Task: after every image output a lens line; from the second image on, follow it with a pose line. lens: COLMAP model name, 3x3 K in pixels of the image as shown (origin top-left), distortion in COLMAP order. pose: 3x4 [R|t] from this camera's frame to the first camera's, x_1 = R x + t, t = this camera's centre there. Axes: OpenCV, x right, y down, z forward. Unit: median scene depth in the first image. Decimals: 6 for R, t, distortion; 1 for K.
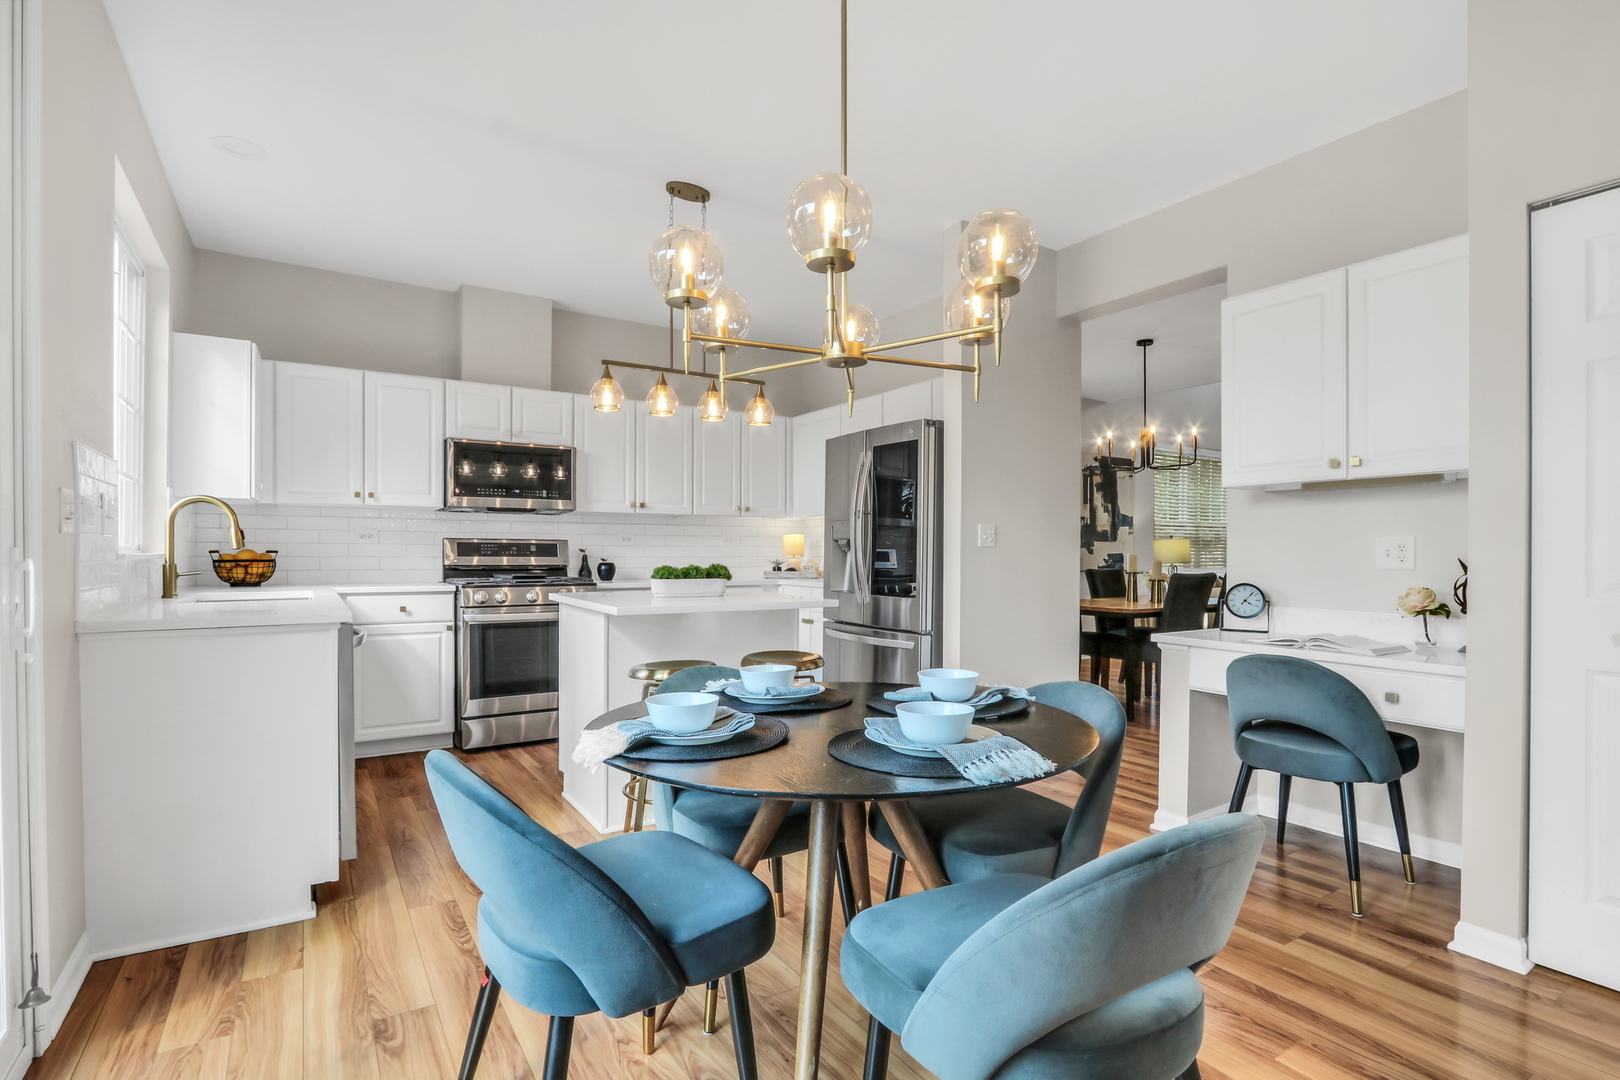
lens RADIAL K [[775.4, 0, 793.9], [0, 775.4, 553.5], [0, 0, 1]] dist [-0.021344, 0.005613]
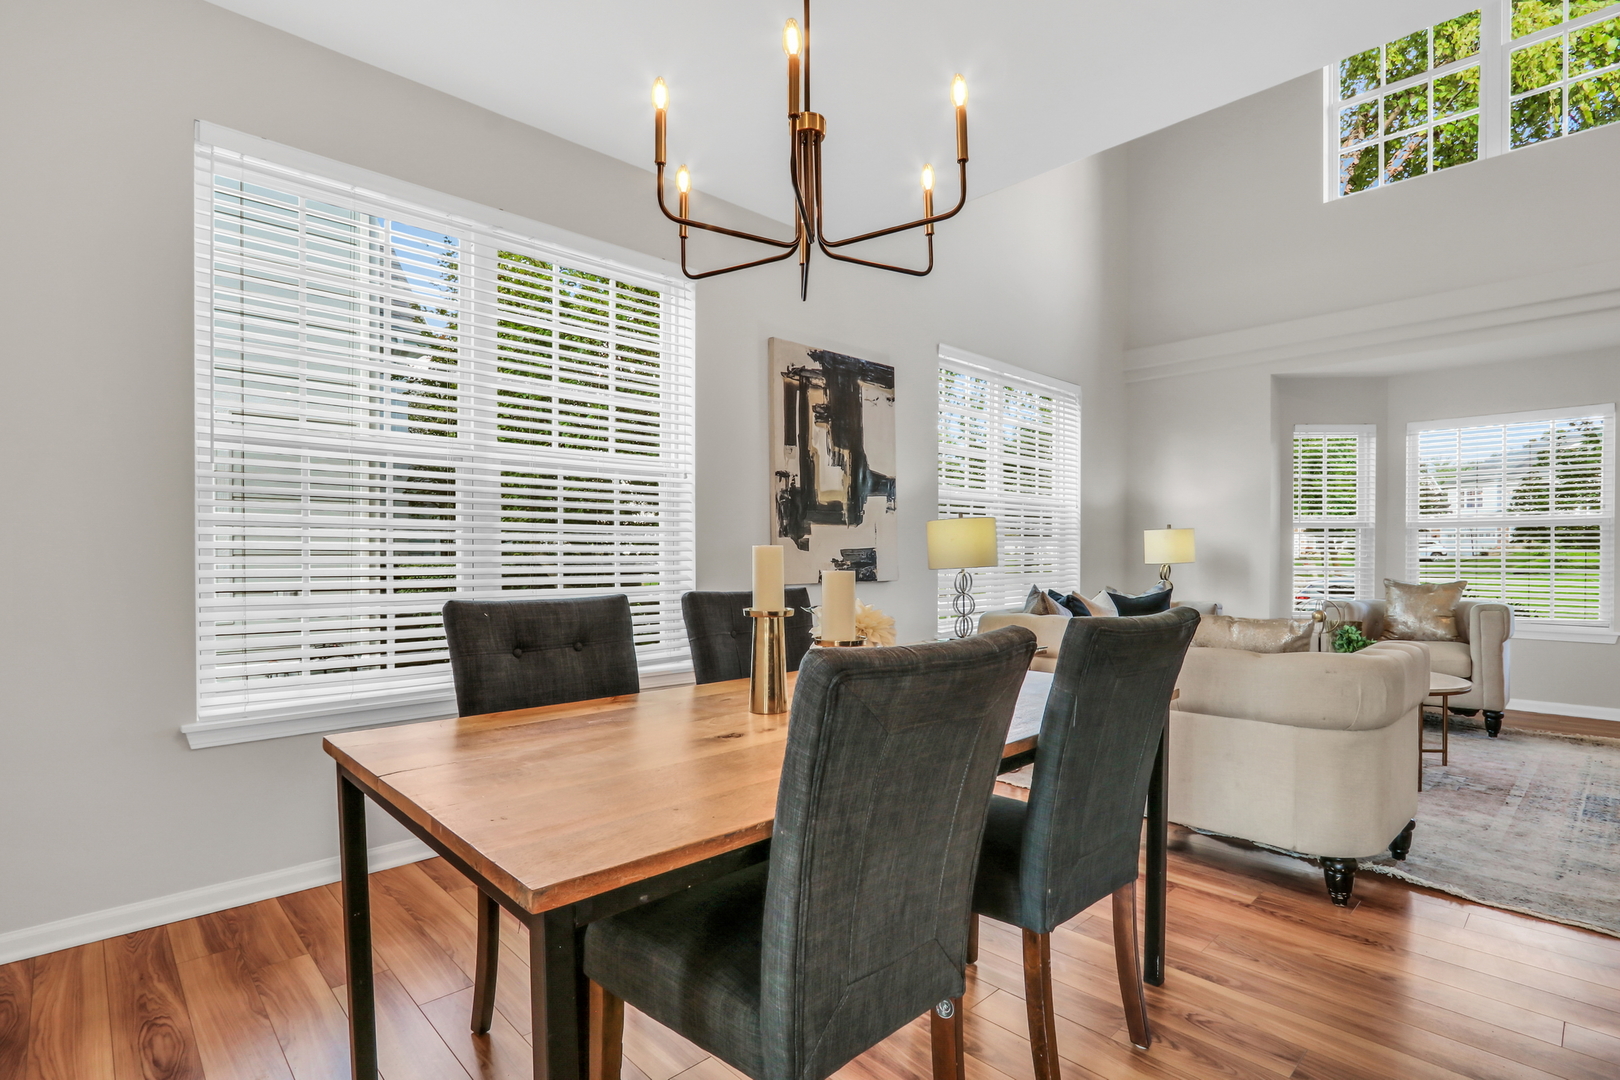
lens RADIAL K [[775.4, 0, 785.9], [0, 775.4, 551.9], [0, 0, 1]] dist [-0.021344, 0.005613]
pose [[0.985135, -0.002713, 0.171759, 0.491944], [0.003024, 0.999994, -0.001550, 0.004942], [-0.171754, 0.002046, 0.985138, 0.887304]]
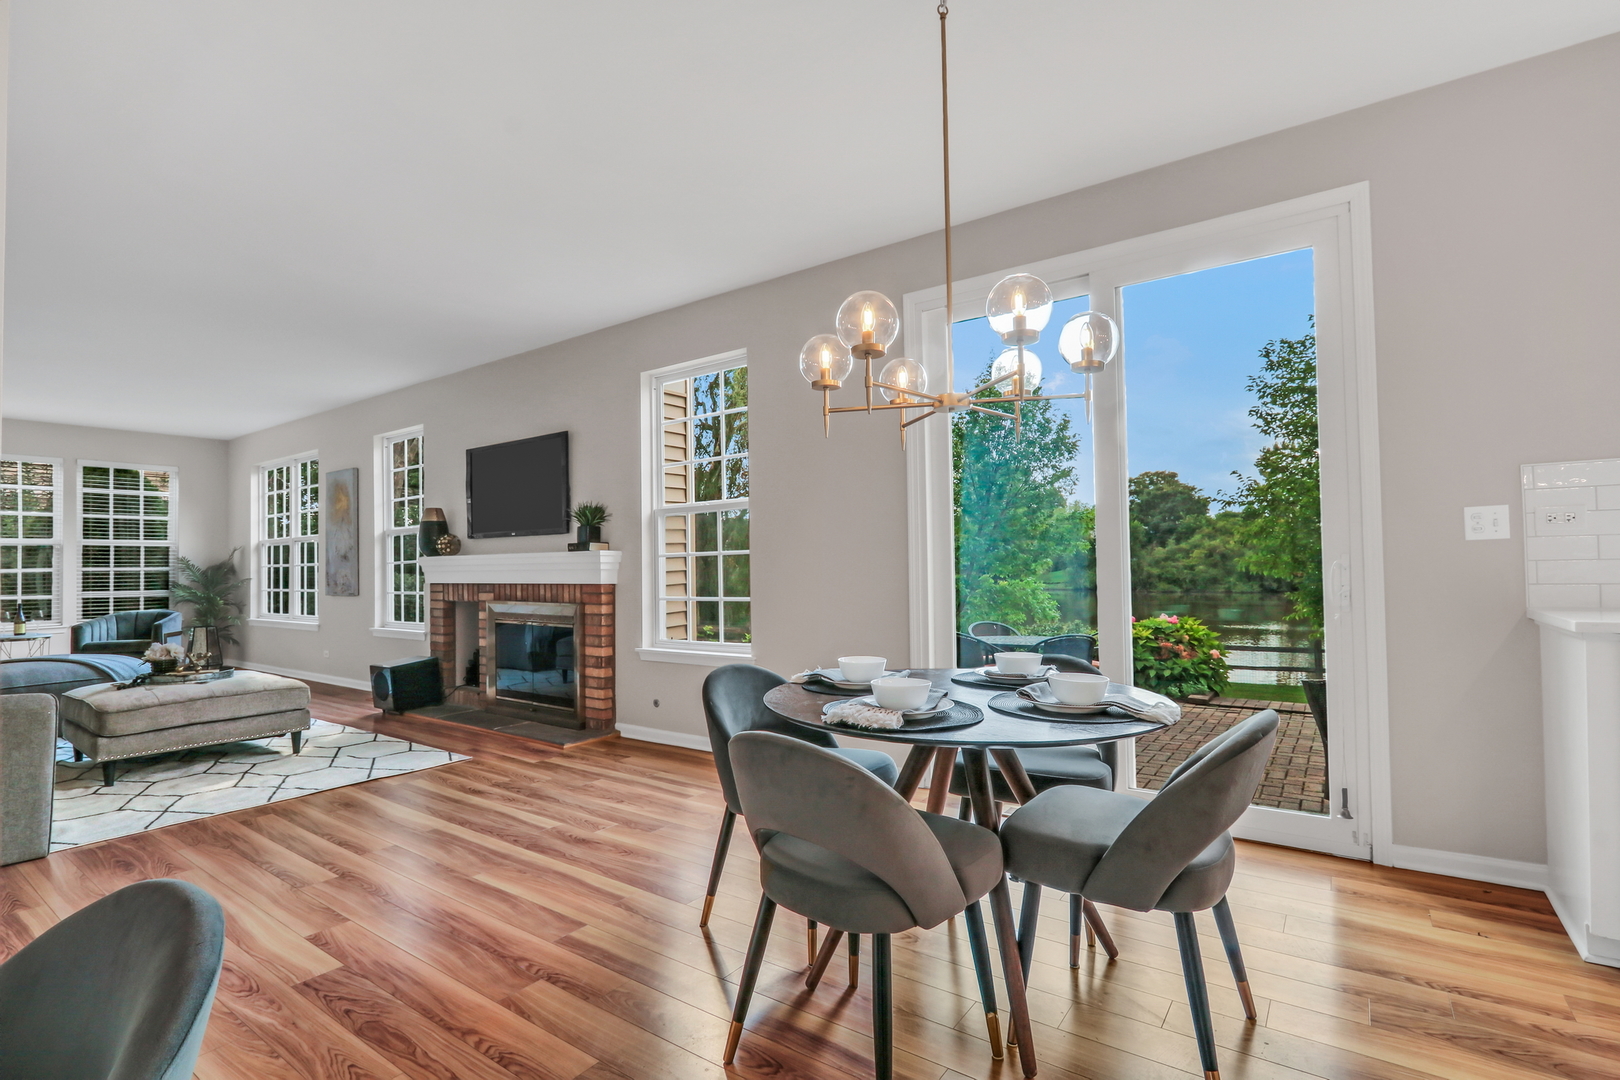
lens RADIAL K [[775.4, 0, 797.3], [0, 775.4, 546.8], [0, 0, 1]] dist [-0.021344, 0.005613]
pose [[-0.929915, 0.000257, -0.367773, 0.268961], [0.010458, 0.999614, -0.025747, 0.004039], [0.367625, -0.027789, -0.929559, 0.728821]]
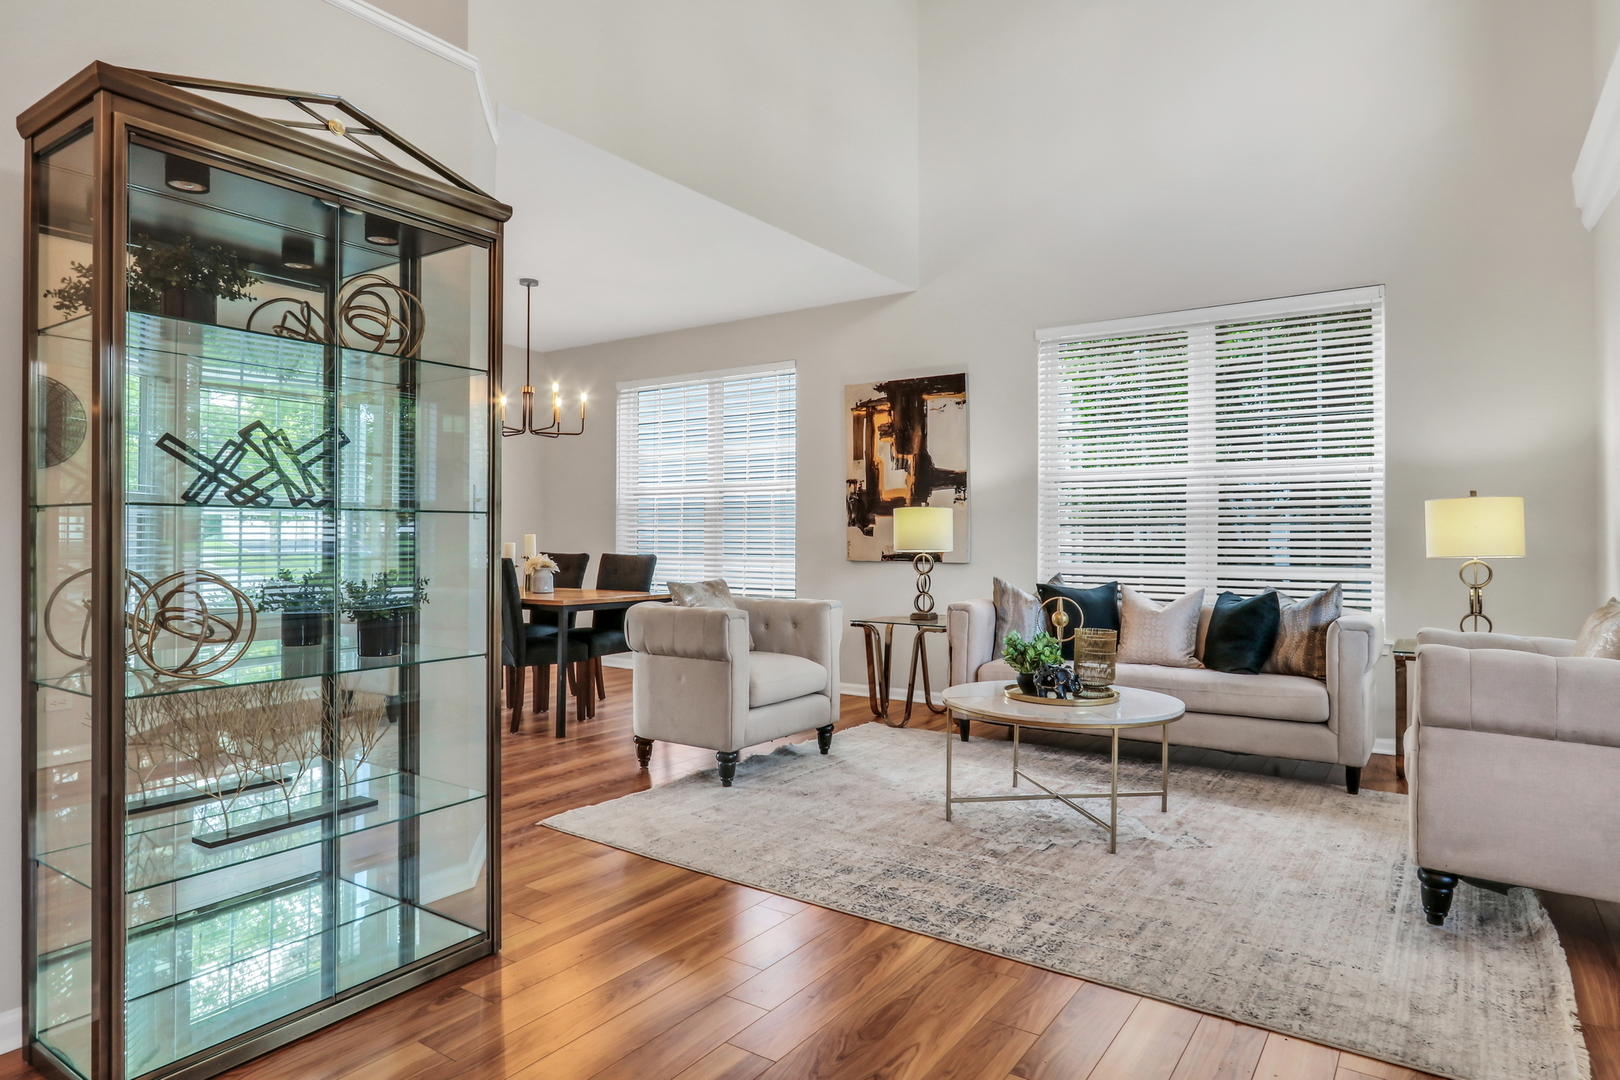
lens RADIAL K [[922.5, 0, 804.6], [0, 922.5, 534.3], [0, 0, 1]] dist [-0.019544, 0.005643]
pose [[0.398938, -0.008166, -0.916941, 1.826851], [-0.003589, 0.999939, -0.010466, 0.013790], [0.916971, 0.007466, 0.398885, 1.086050]]
